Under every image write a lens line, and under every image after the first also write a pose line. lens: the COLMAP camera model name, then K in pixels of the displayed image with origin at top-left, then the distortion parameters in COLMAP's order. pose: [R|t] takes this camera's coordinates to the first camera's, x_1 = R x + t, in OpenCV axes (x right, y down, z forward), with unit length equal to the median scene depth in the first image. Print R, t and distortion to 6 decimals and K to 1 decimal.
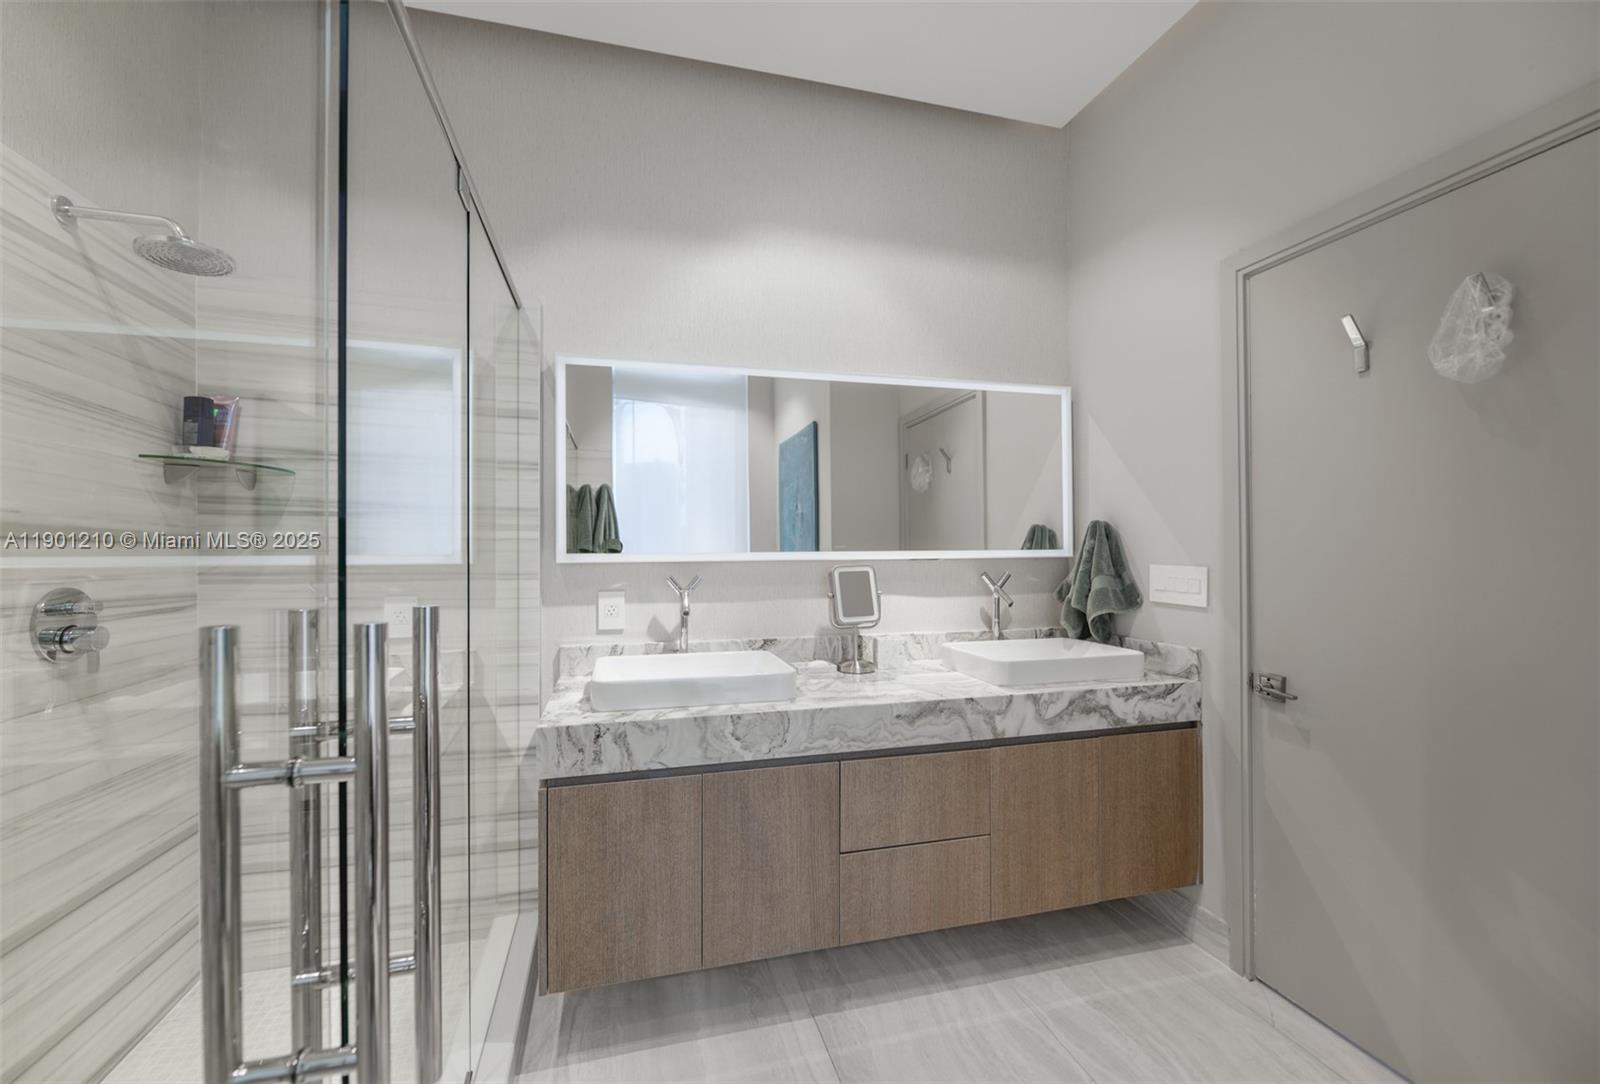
lens RADIAL K [[634.0, 0, 802.9], [0, 634.0, 549.1], [0, 0, 1]] dist [-0.000533, -0.000789]
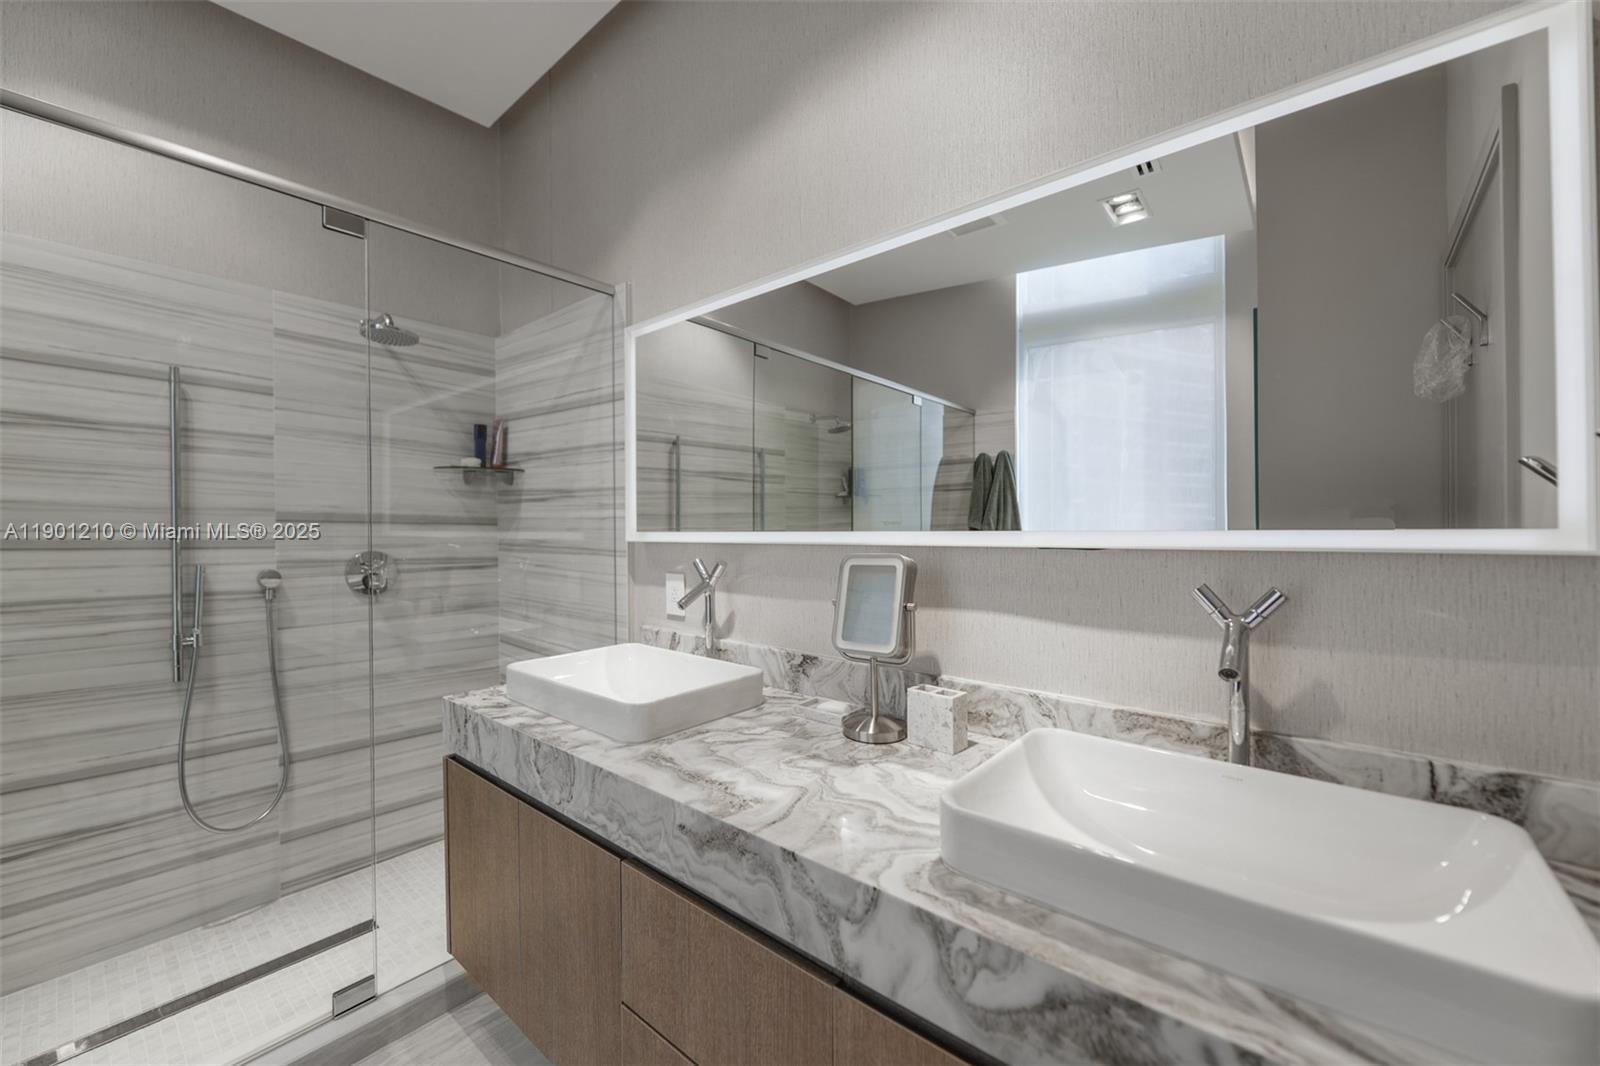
lens RADIAL K [[634.0, 0, 801.4], [0, 634.0, 529.1], [0, 0, 1]] dist [-0.000533, -0.000789]
pose [[0.559316, 0.003765, -0.828946, 0.638376], [0.001870, 0.999981, 0.005803, -0.002704], [0.828953, -0.004796, 0.559298, 0.734418]]
